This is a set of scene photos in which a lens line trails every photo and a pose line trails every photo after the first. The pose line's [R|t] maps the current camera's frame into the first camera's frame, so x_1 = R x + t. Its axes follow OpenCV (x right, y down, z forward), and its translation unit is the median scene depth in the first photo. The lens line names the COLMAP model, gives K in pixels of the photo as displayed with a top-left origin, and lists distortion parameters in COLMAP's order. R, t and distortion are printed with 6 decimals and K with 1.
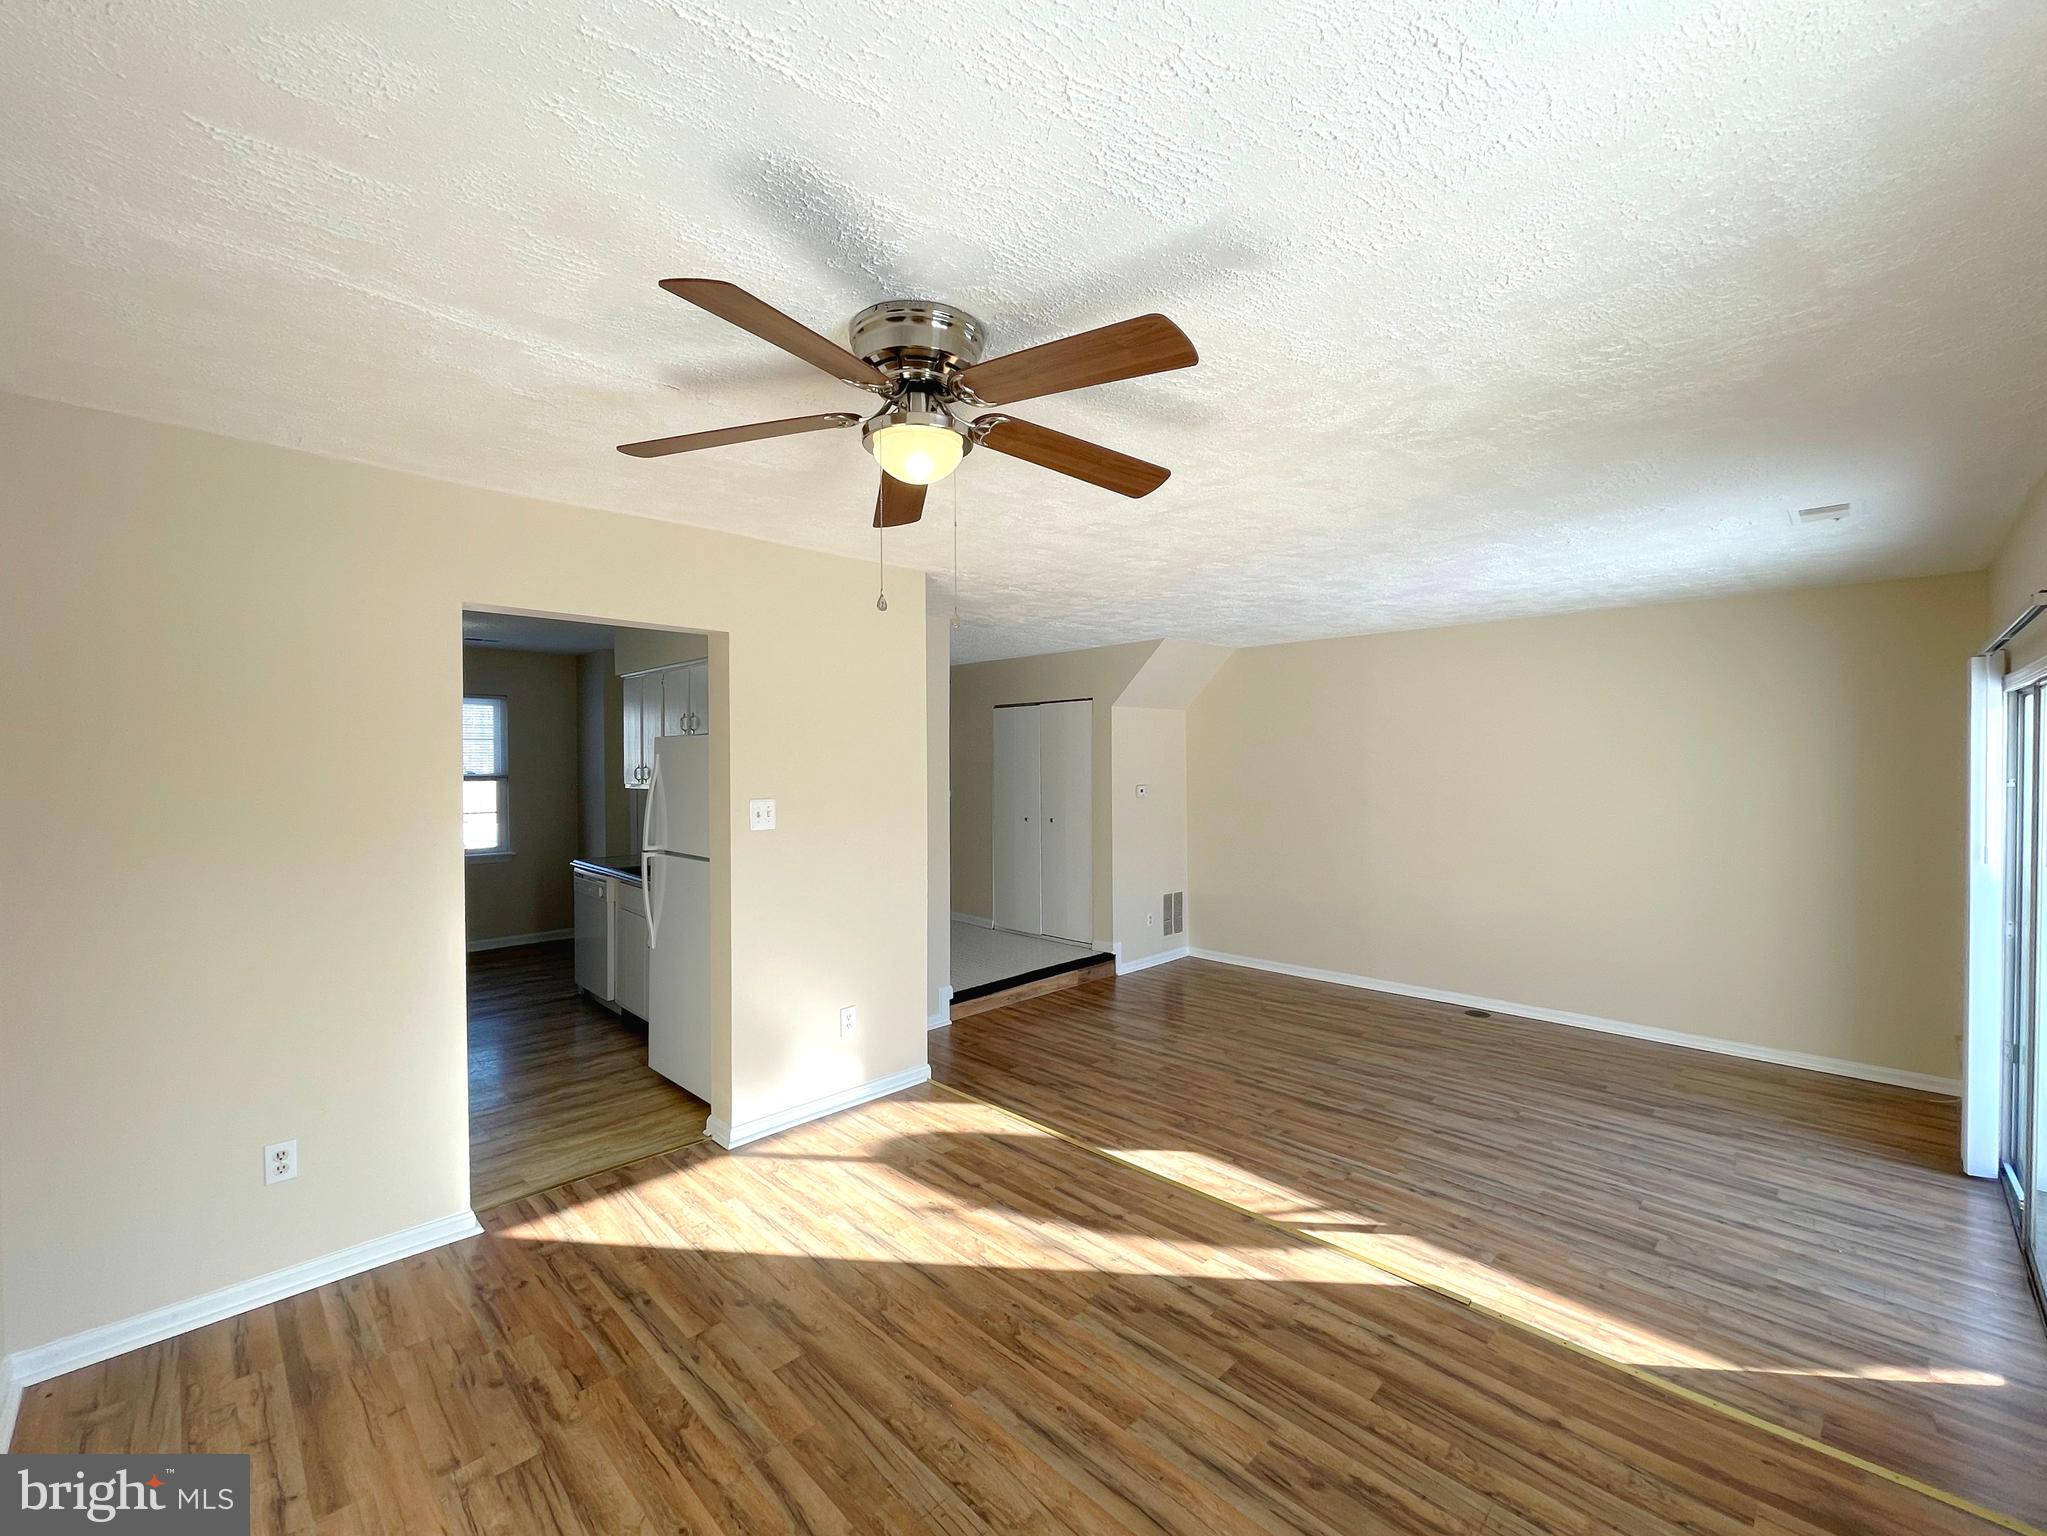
lens RADIAL K [[842.9, 0, 1019.0], [0, 842.9, 767.5], [0, 0, 1]] dist [-0.000252, 0.000212]
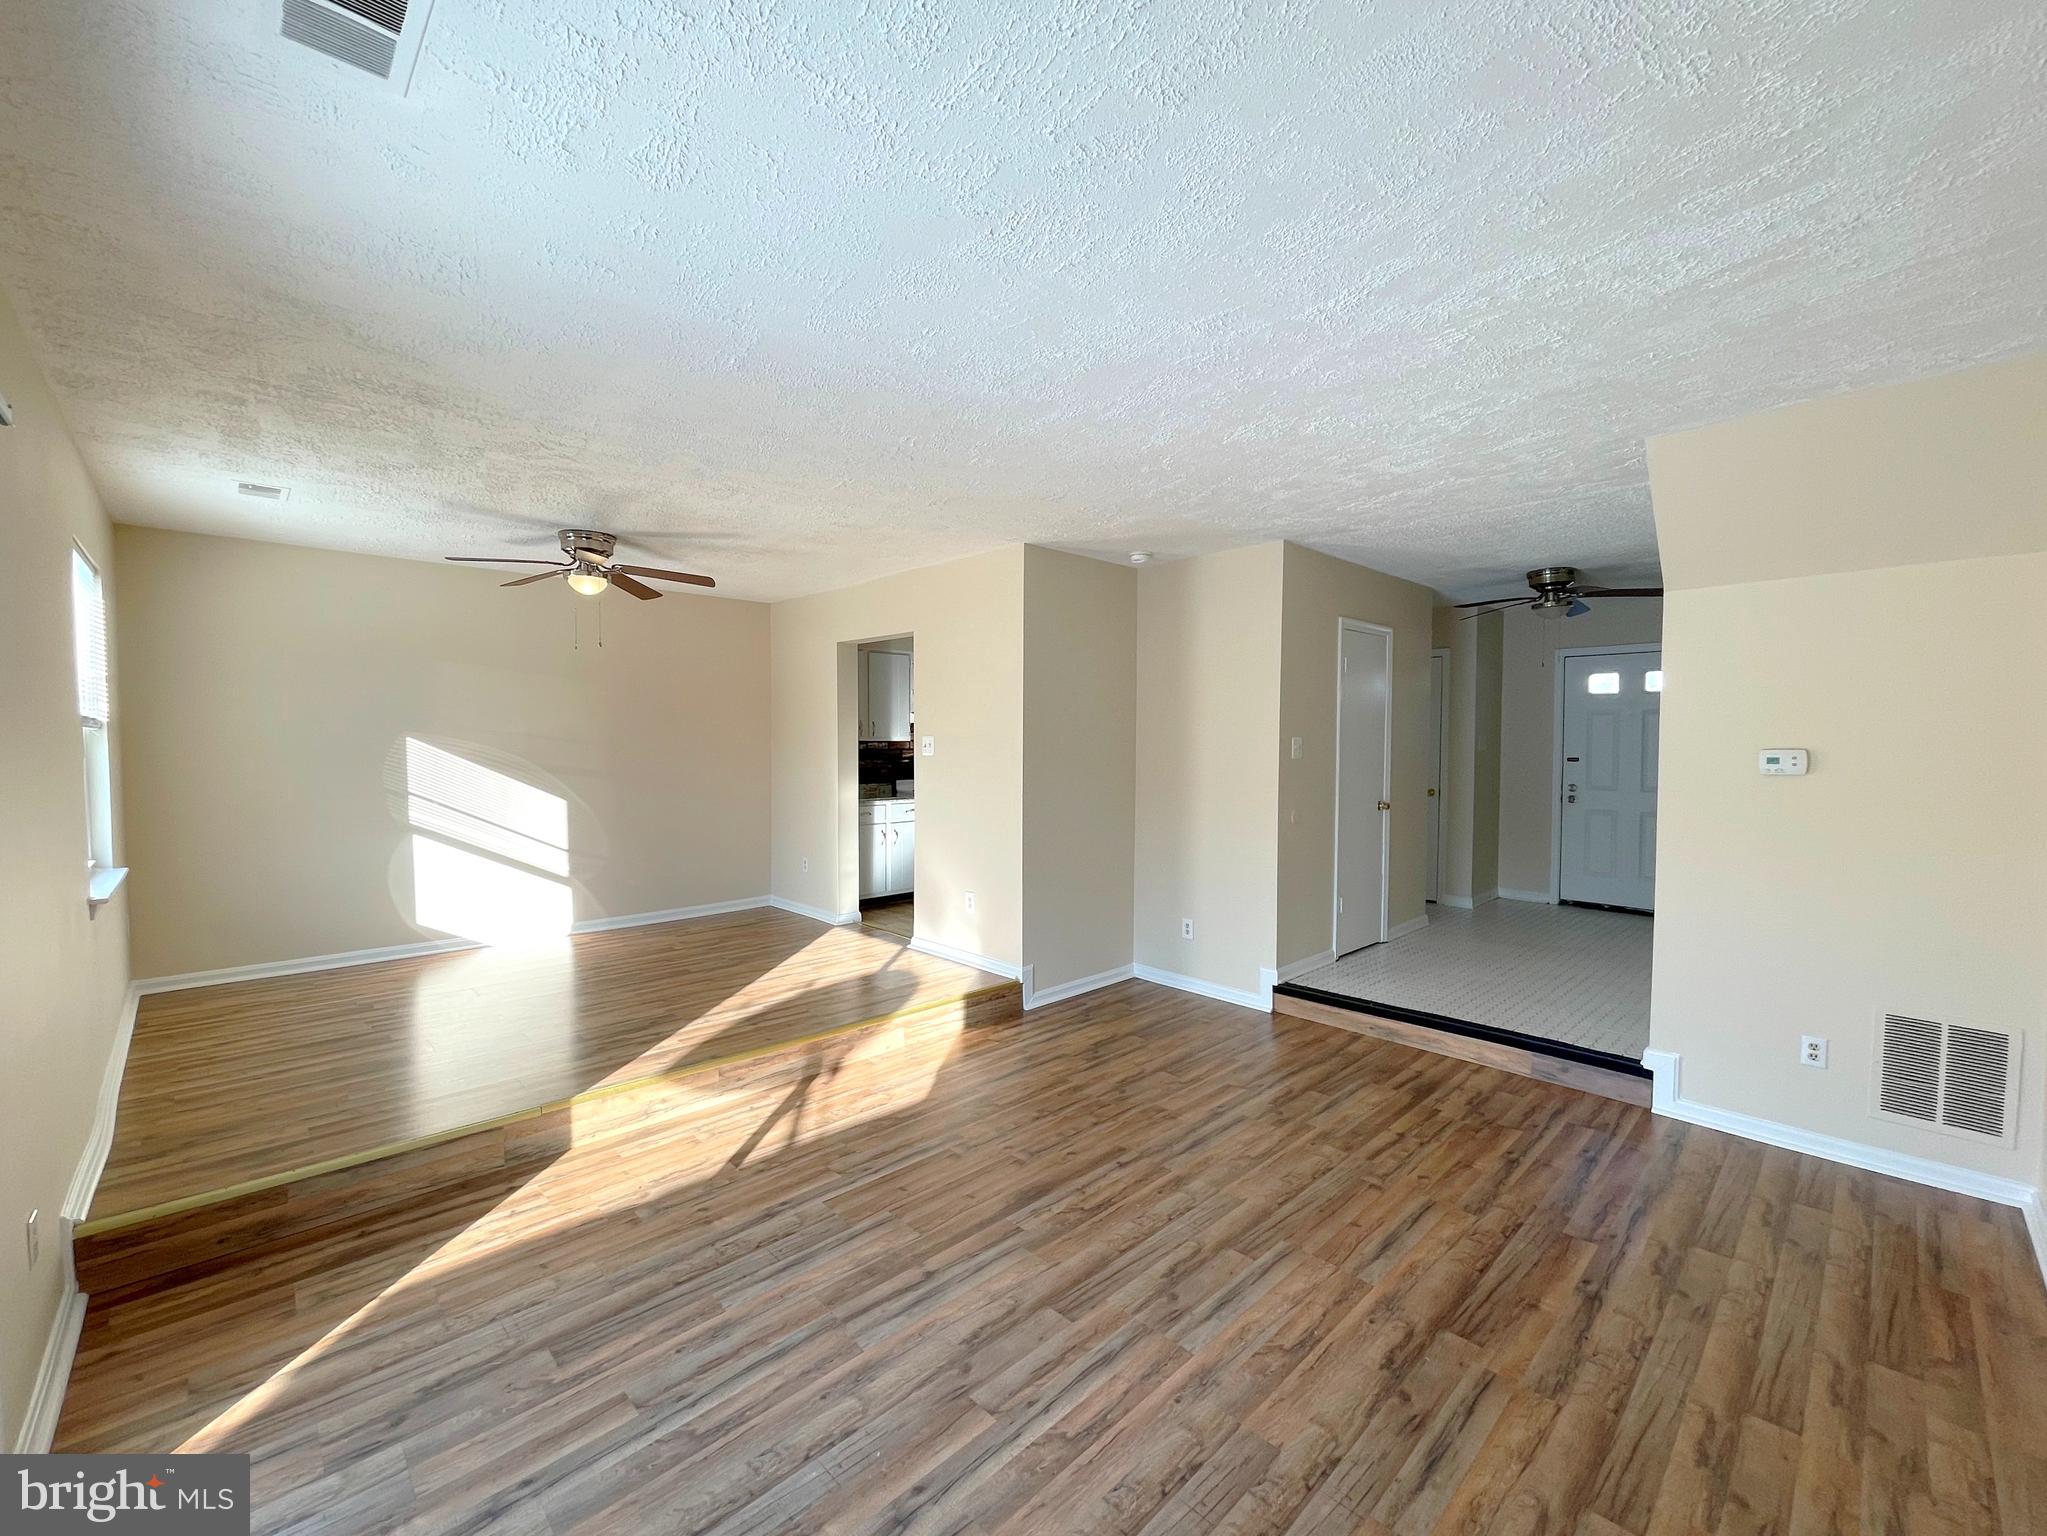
lens RADIAL K [[842.9, 0, 1019.0], [0, 842.9, 767.5], [0, 0, 1]] dist [-0.000252, 0.000212]
pose [[-0.020814, 0.033006, -0.999238, 1.179703], [-0.010769, 0.999390, 0.033235, 0.041640], [0.999725, 0.011453, -0.020446, 1.150480]]
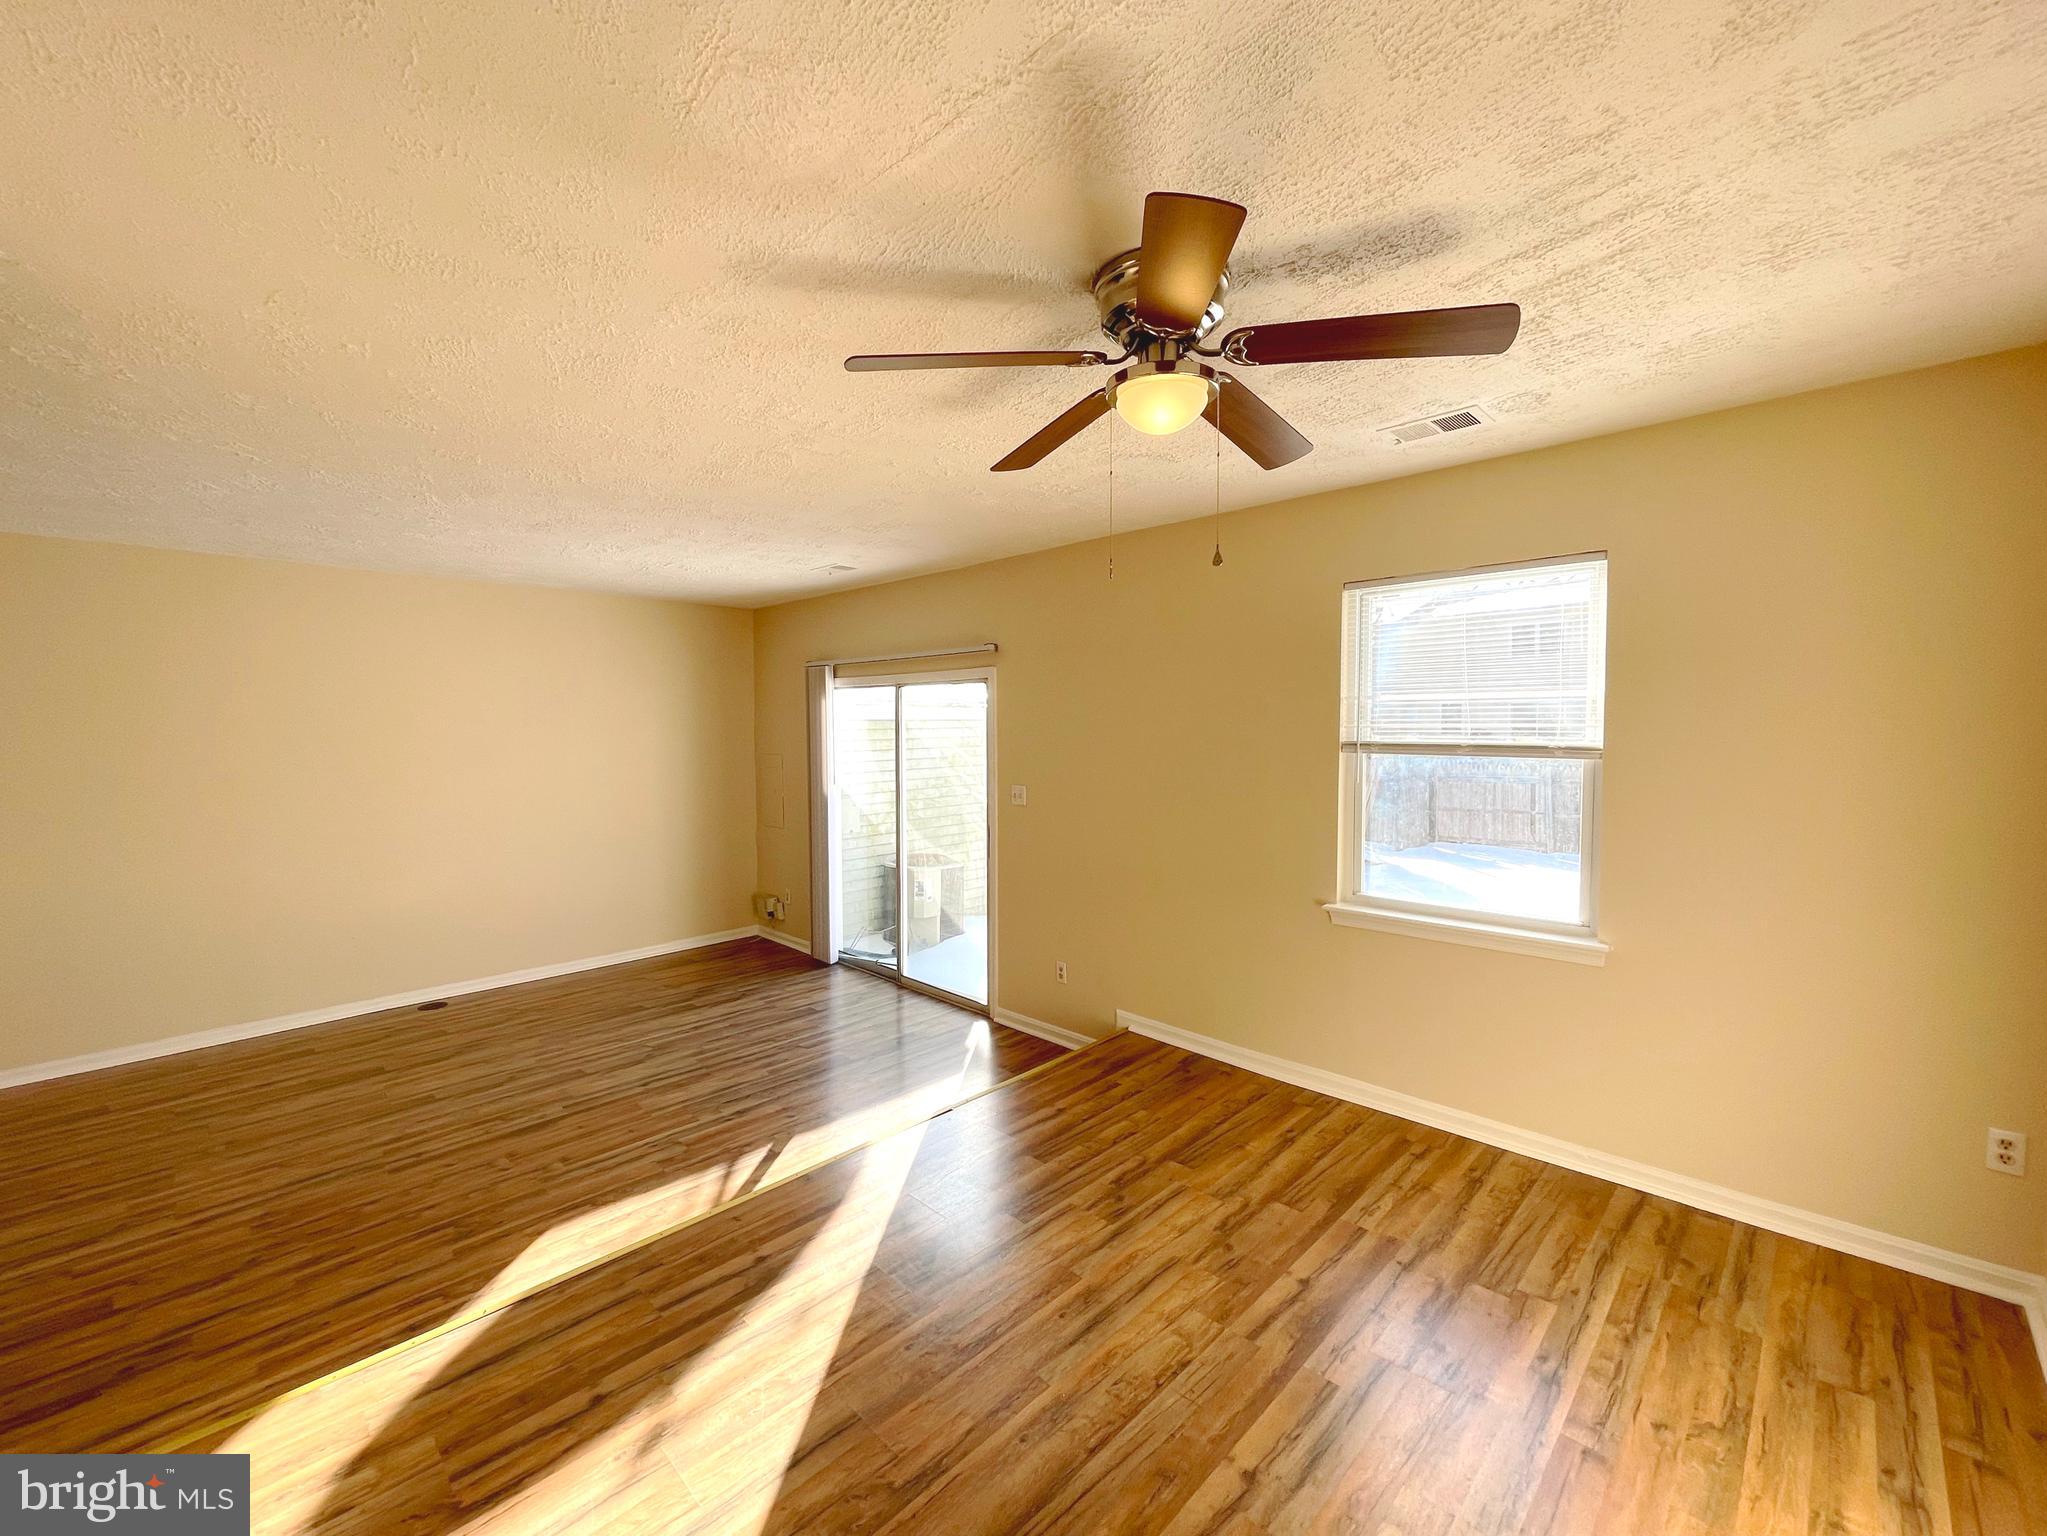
lens RADIAL K [[842.9, 0, 1019.0], [0, 842.9, 767.5], [0, 0, 1]] dist [-0.000252, 0.000212]
pose [[-0.004863, -0.044877, 0.998981, -0.550520], [0.014691, 0.998881, 0.044944, 0.007310], [-0.999880, 0.014895, -0.004198, 0.580688]]
